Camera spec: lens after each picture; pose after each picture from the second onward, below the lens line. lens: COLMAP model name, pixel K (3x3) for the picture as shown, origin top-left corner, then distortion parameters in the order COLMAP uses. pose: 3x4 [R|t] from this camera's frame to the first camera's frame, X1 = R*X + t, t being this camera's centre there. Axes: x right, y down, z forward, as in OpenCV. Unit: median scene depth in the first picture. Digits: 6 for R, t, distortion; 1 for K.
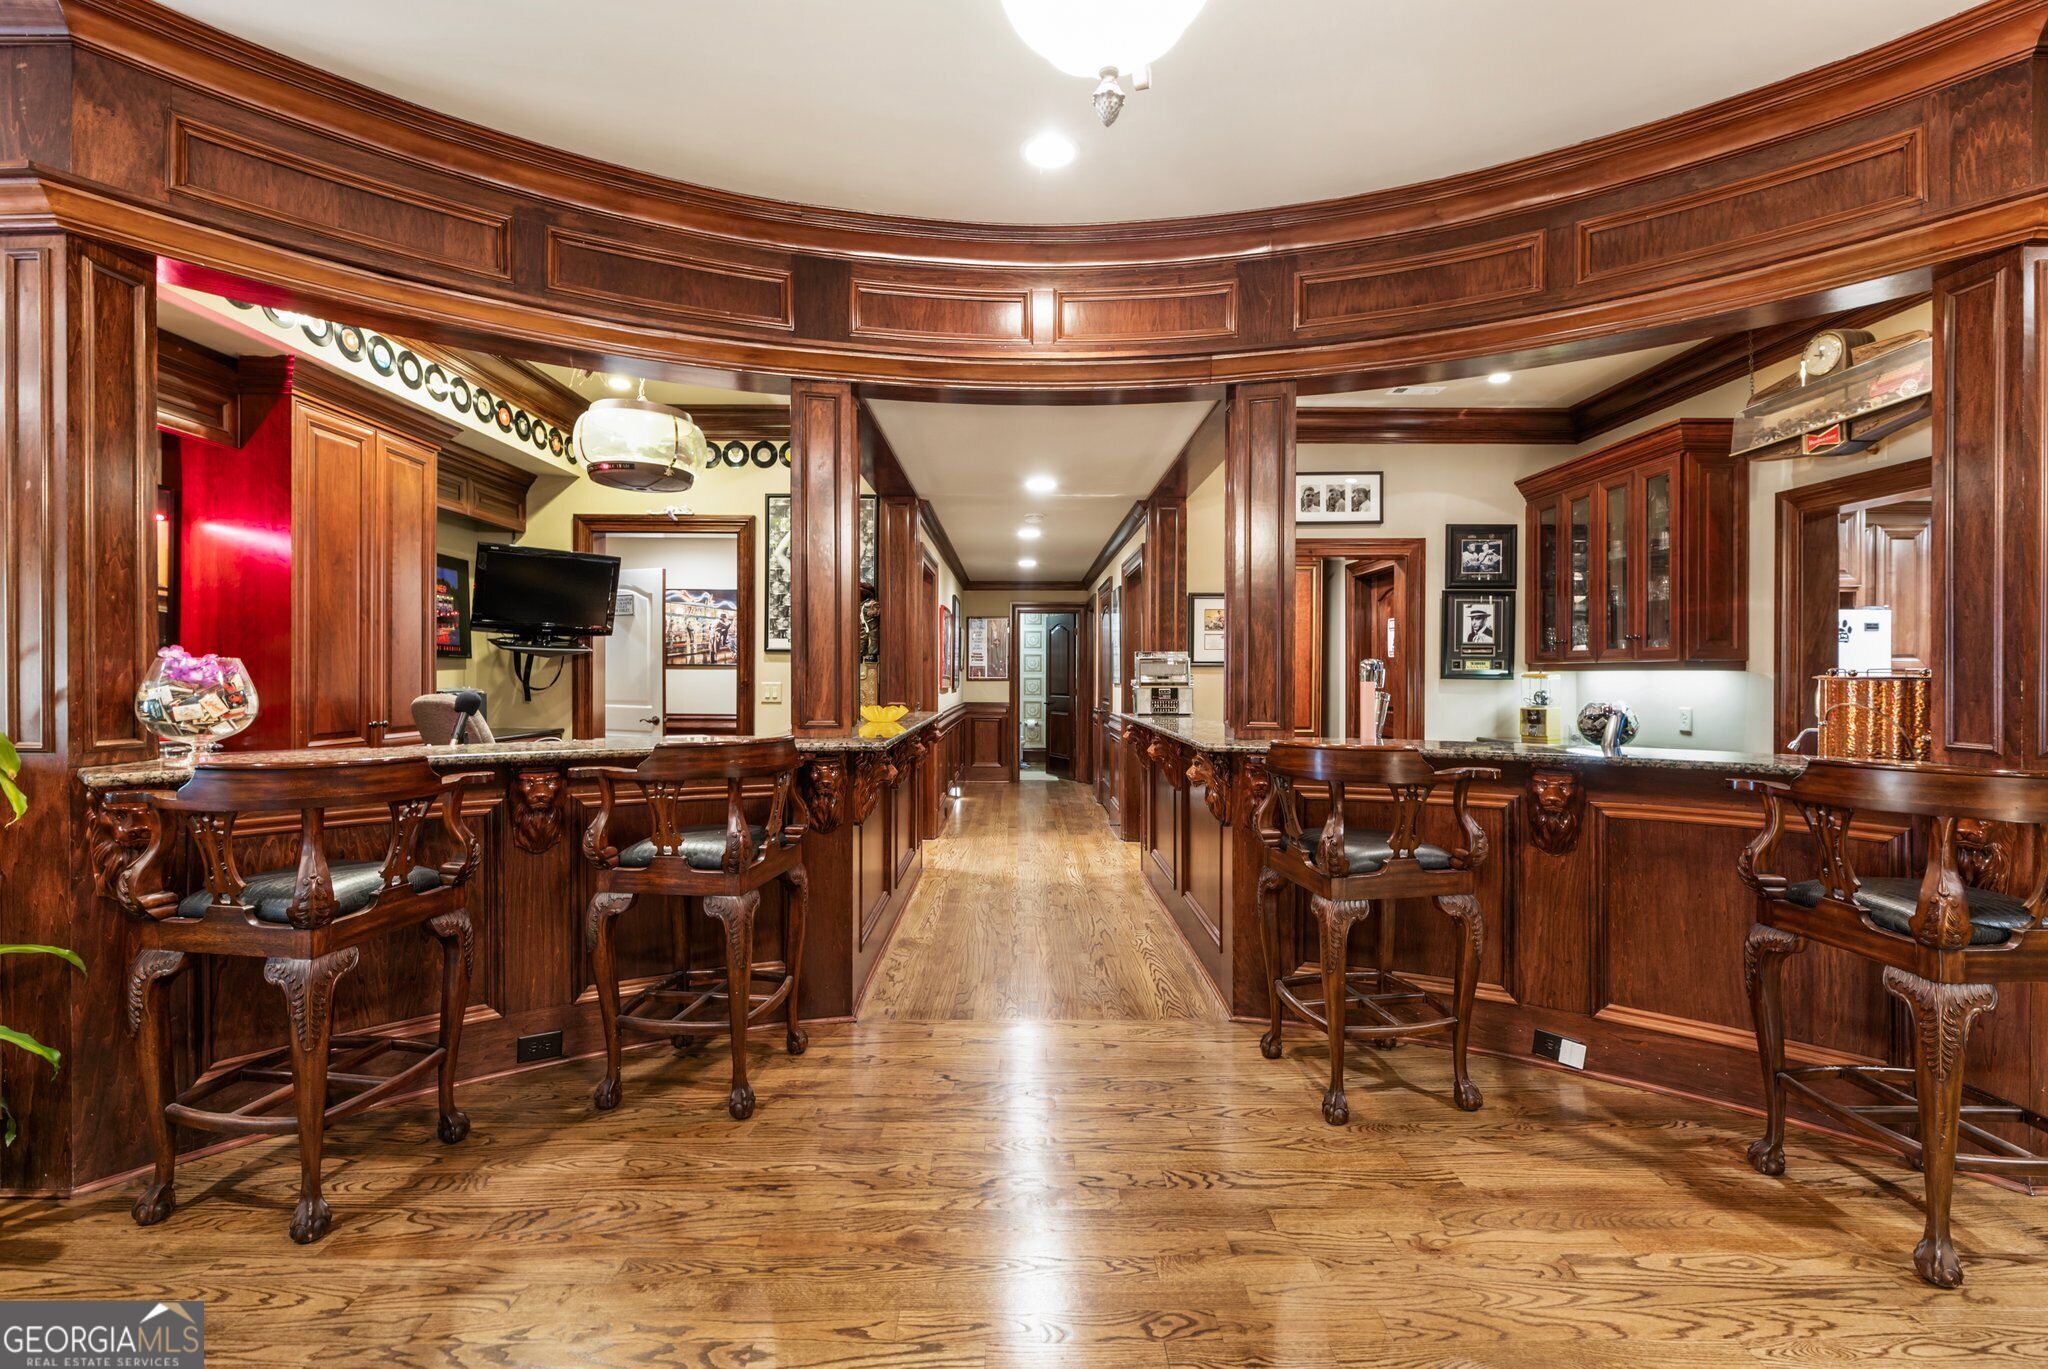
lens RADIAL K [[867.2, 0, 1024.0], [0, 867.2, 676.9], [0, 0, 1]] dist [0.000742, -0.000831]
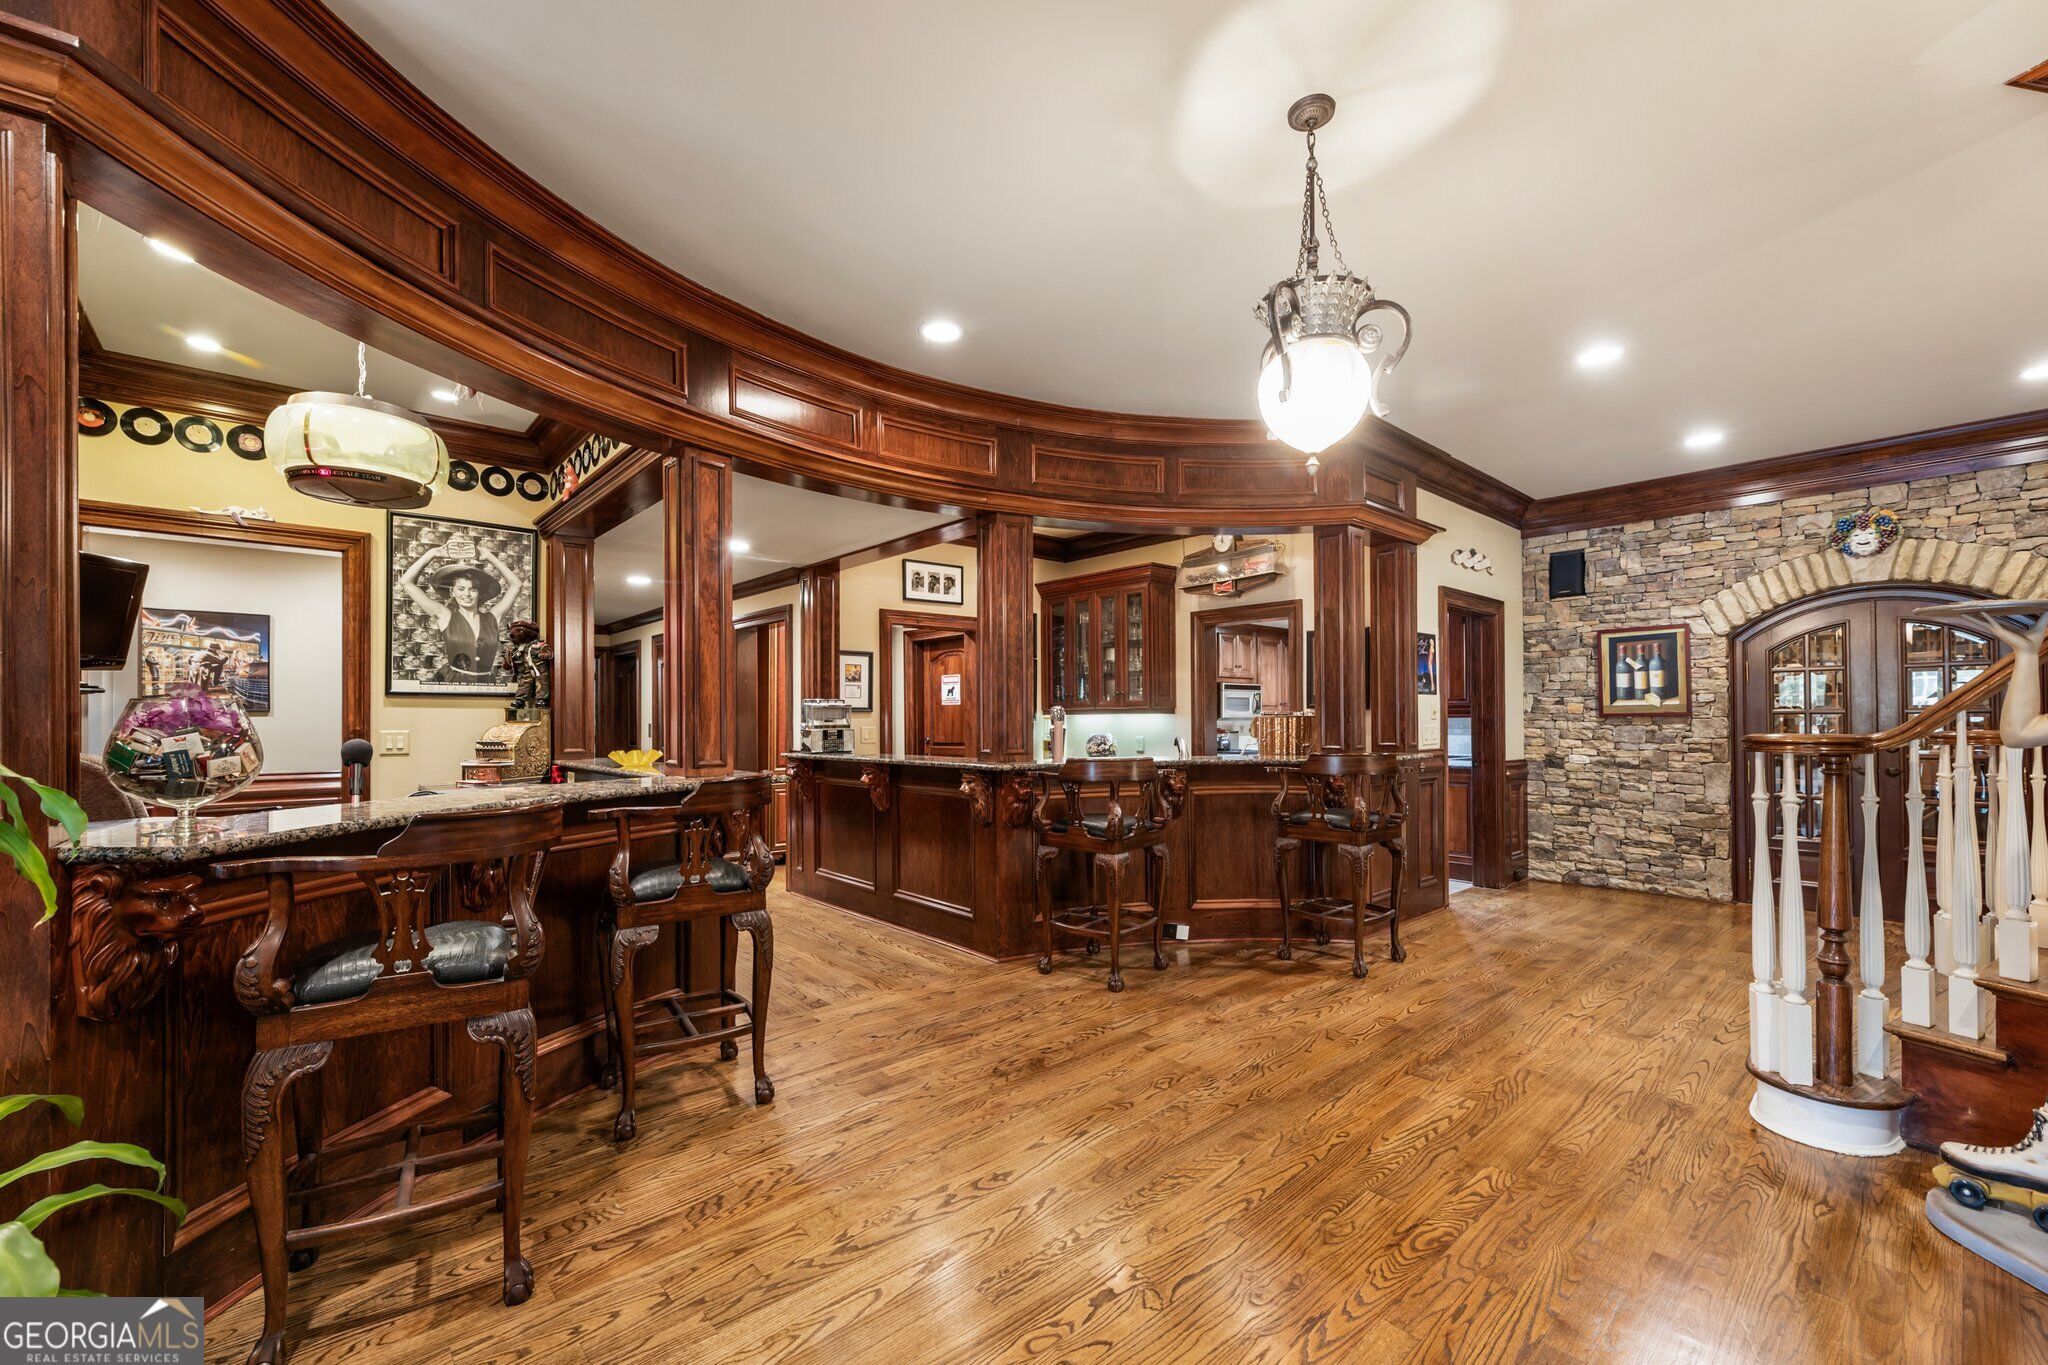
lens RADIAL K [[827.6, 0, 1038.4], [0, 827.6, 713.4], [0, 0, 1]] dist [-0.001594, -0.000735]
pose [[0.747058, -0.002118, 0.664755, -0.566036], [0.010295, 0.999912, -0.008384, 0.003888], [-0.664679, 0.013107, 0.747014, -0.047474]]
